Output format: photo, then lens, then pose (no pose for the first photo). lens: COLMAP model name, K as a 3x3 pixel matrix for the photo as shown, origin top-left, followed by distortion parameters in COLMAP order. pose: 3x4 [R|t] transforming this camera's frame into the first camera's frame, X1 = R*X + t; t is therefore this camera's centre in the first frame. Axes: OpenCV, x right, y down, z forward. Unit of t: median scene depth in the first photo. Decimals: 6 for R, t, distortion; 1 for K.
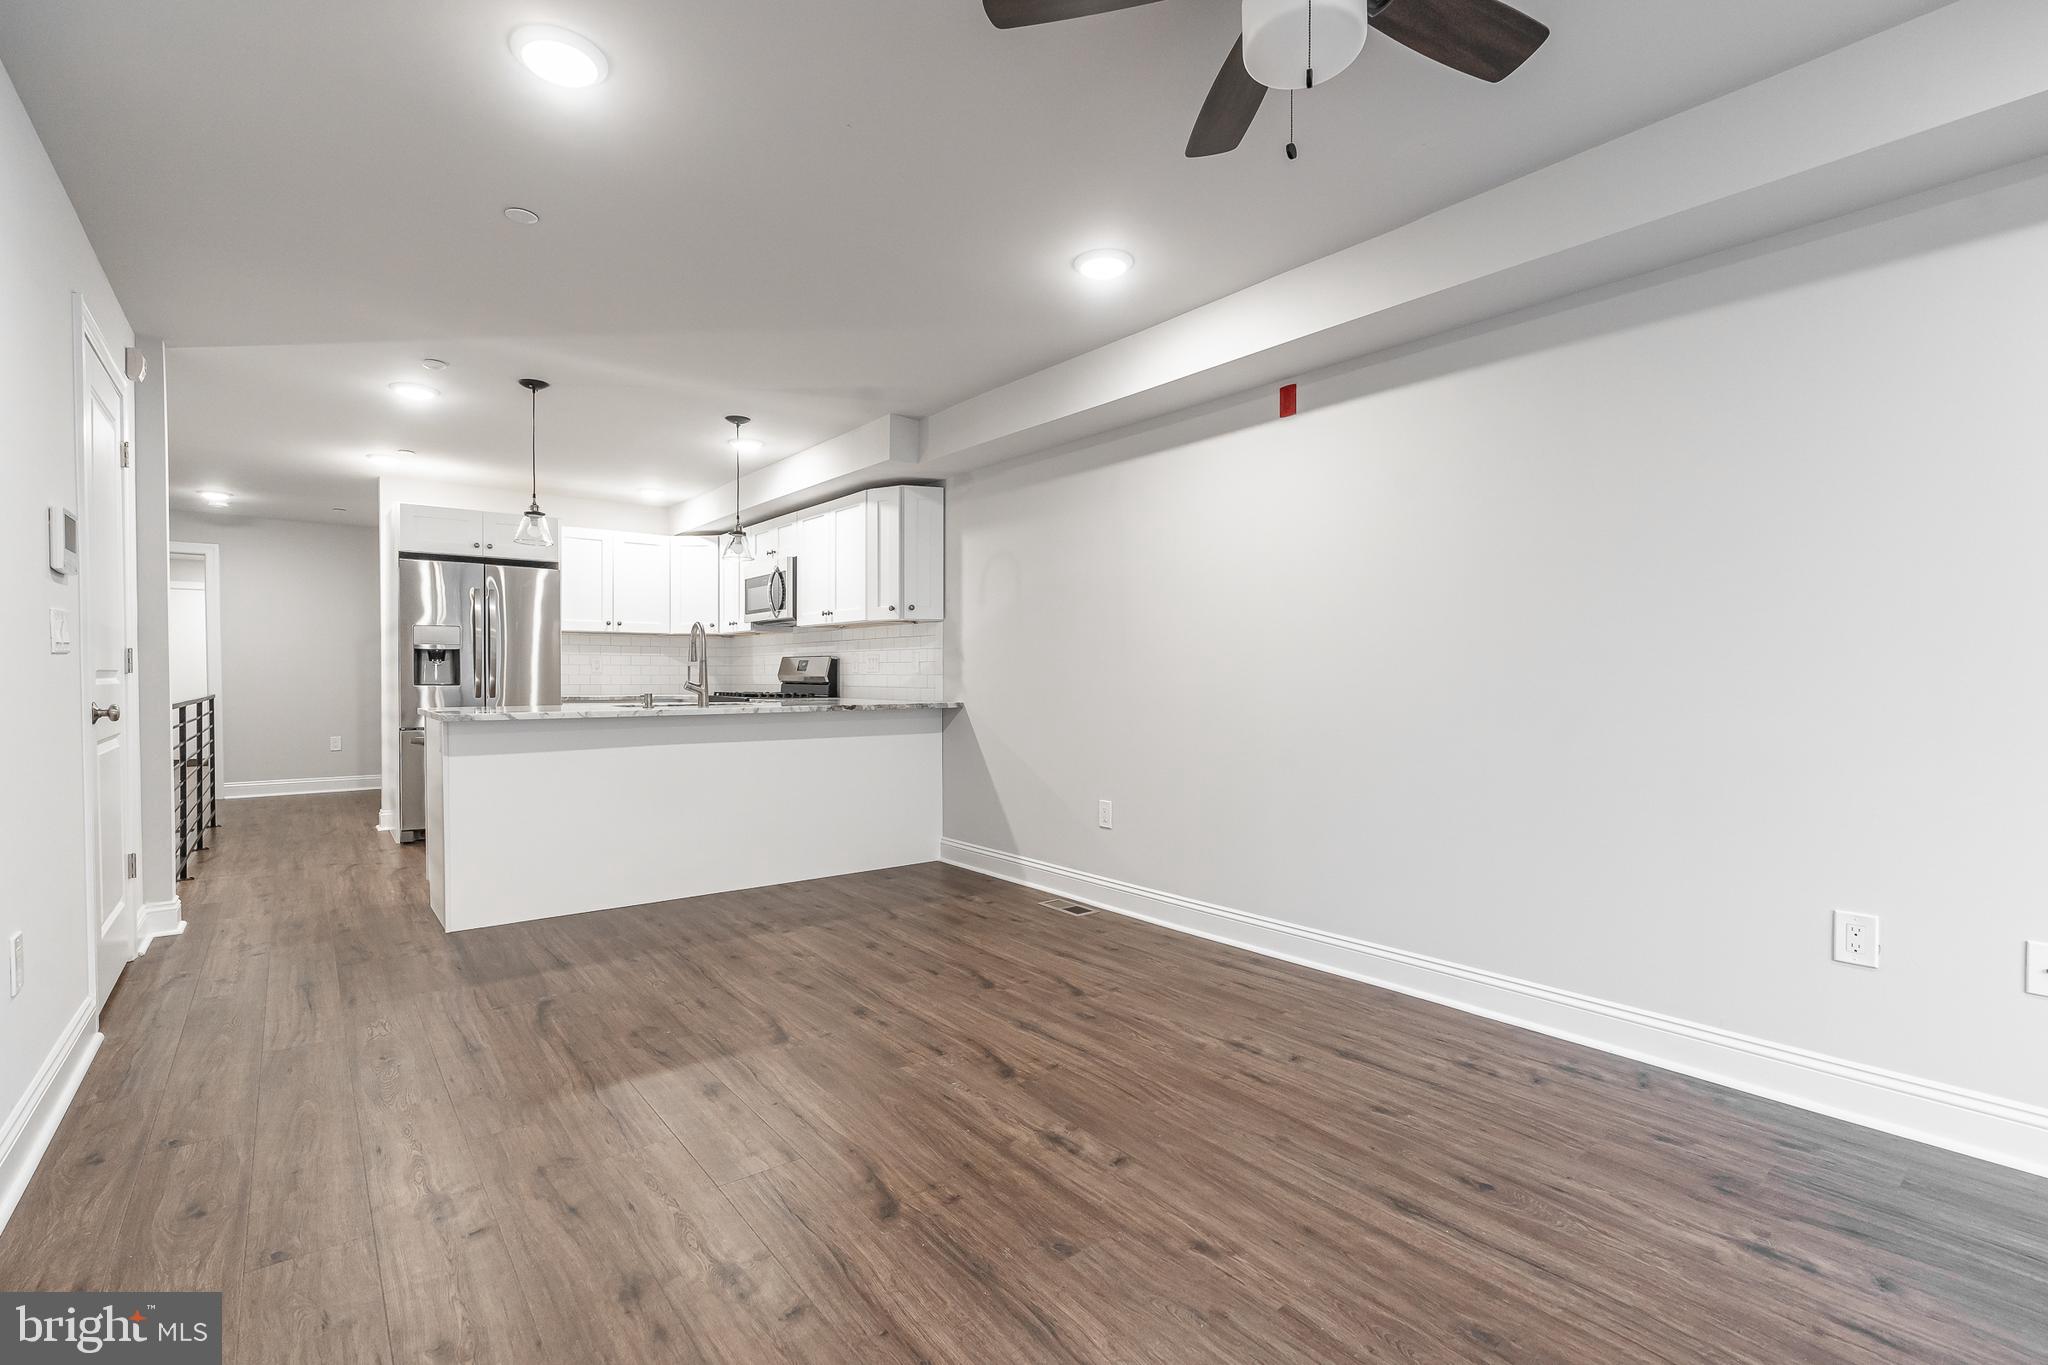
lens RADIAL K [[921.2, 0, 1026.6], [0, 921.2, 689.4], [0, 0, 1]] dist [-0.002336, 0.000079]
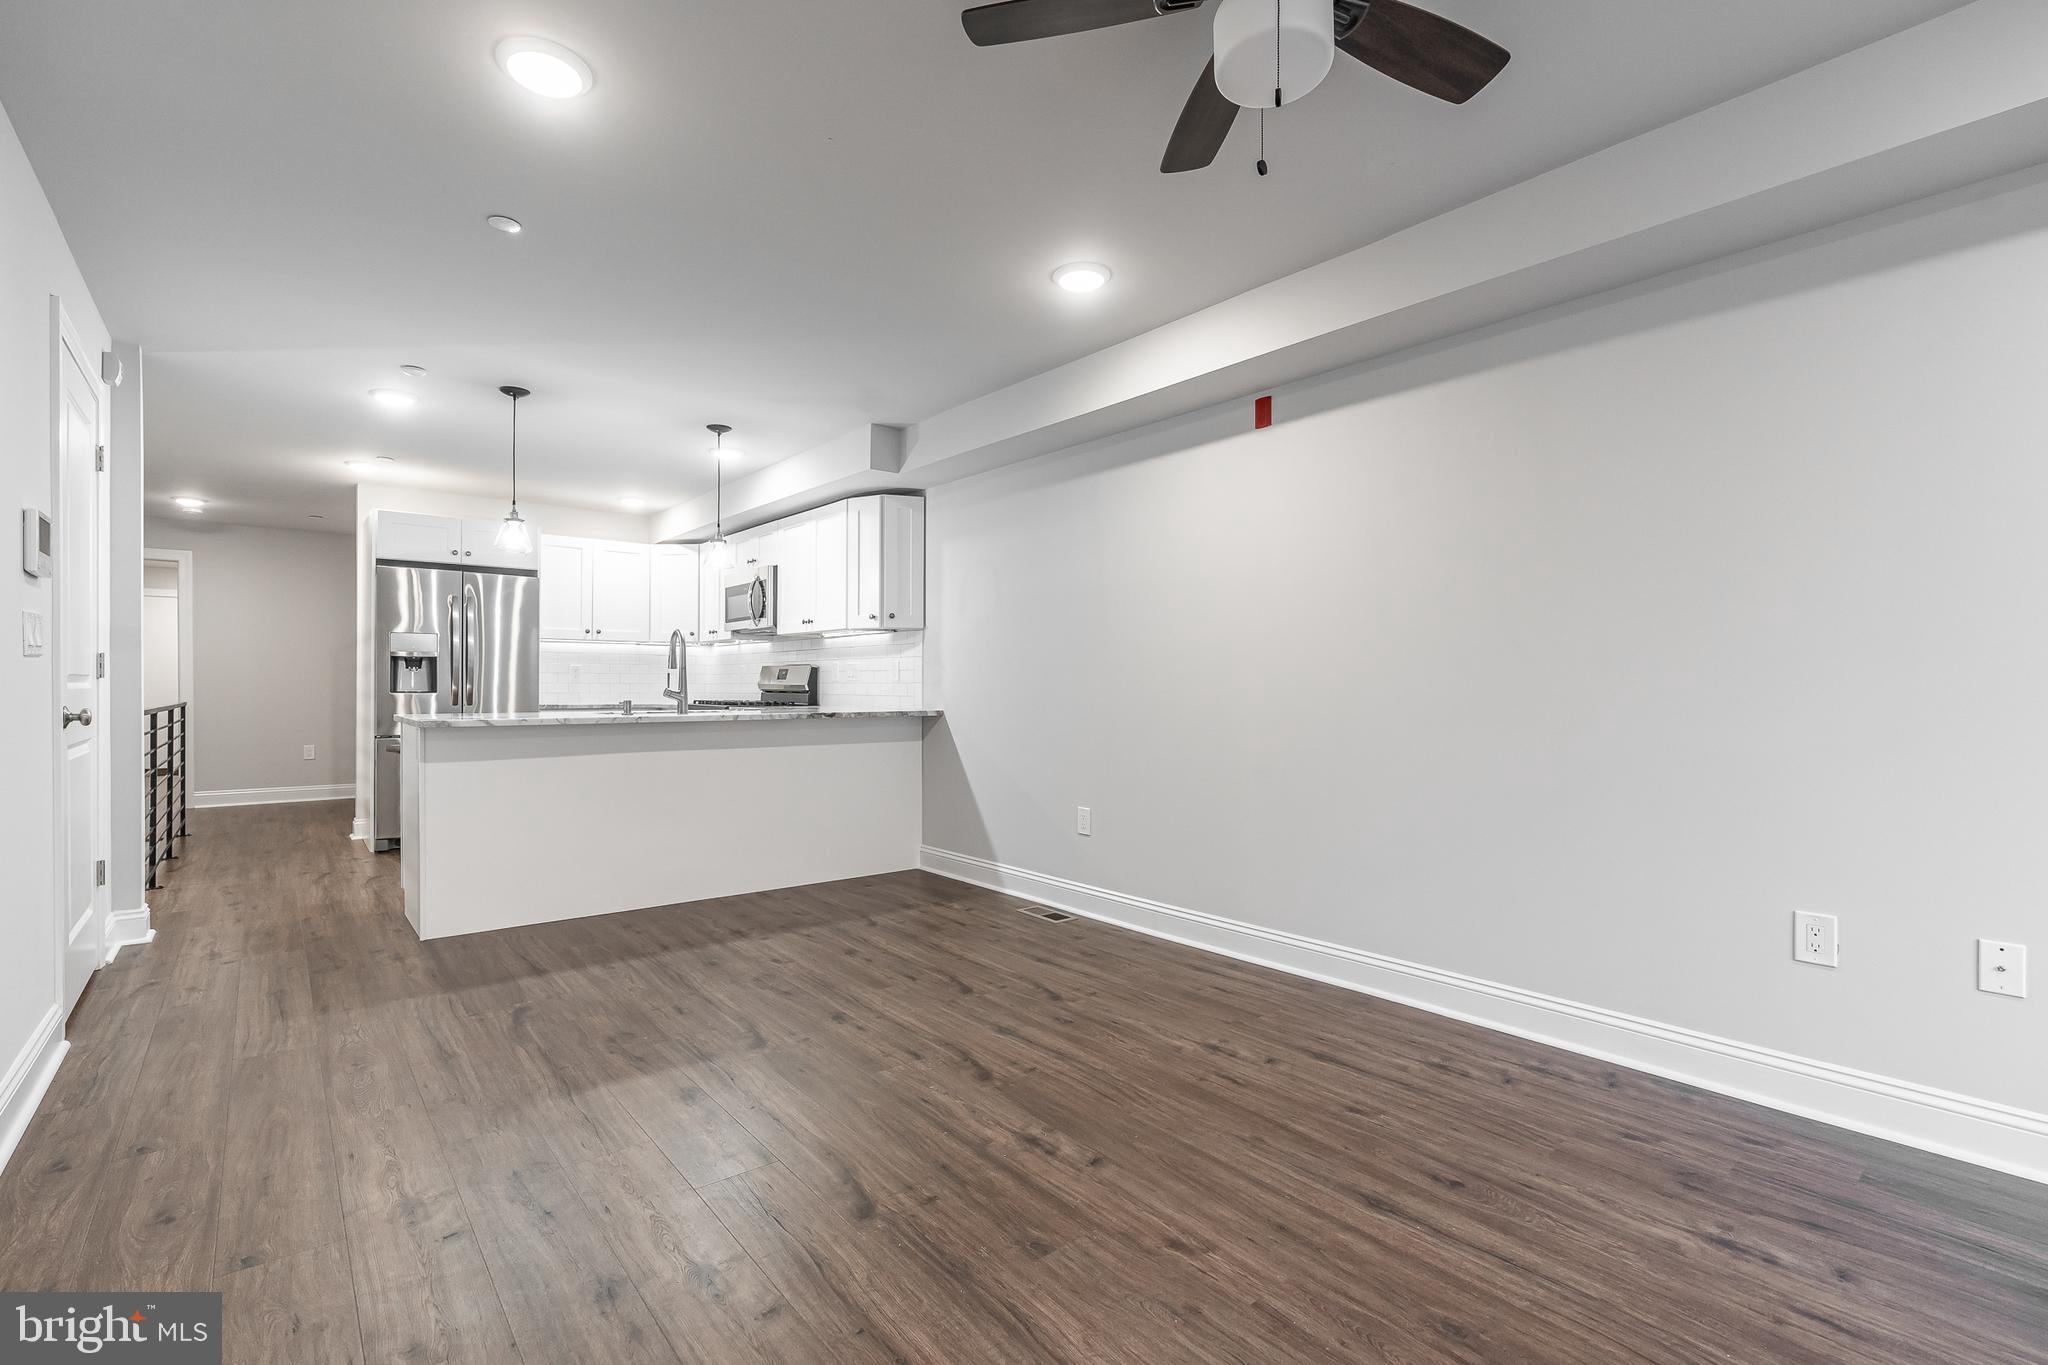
lens RADIAL K [[920.5, 0, 1022.9], [0, 920.5, 688.0], [0, 0, 1]] dist [-0.002915, 0.000337]
pose [[0.999862, 0.001652, 0.016518, 0.002002], [-0.001423, 0.999903, -0.013878, 0.004700], [-0.016540, 0.013853, 0.999767, -0.005996]]
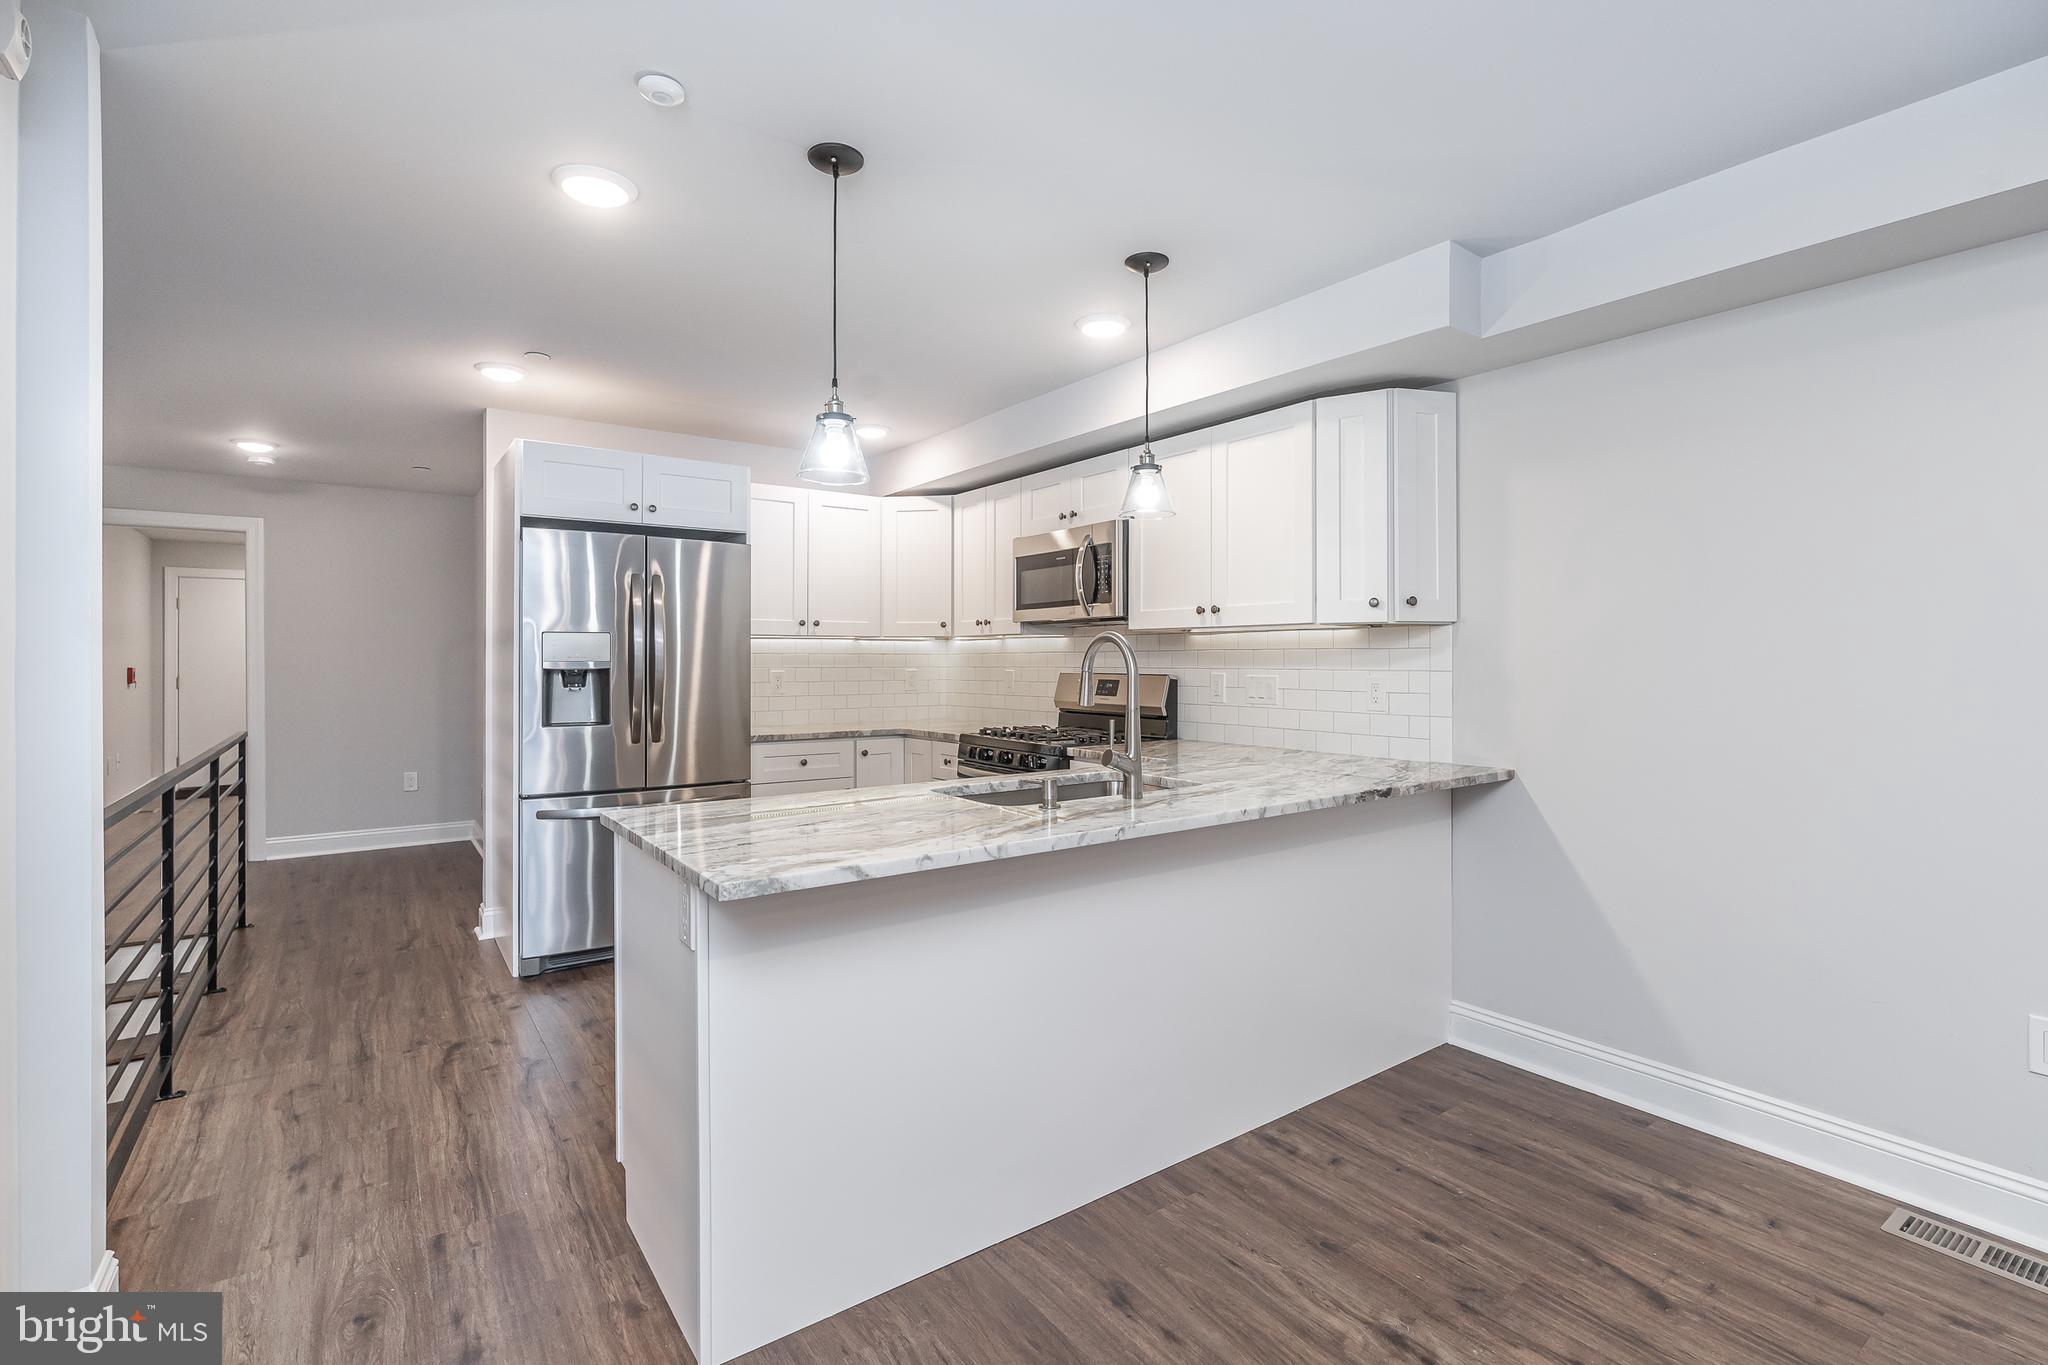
lens RADIAL K [[933.0, 0, 1032.0], [0, 933.0, 656.3], [0, 0, 1]] dist [-0.004935, -0.000460]
pose [[0.999022, -0.003396, -0.044092, -0.457666], [0.002543, 0.999809, -0.019395, -0.060400], [0.044149, 0.019264, 0.998839, 0.569063]]
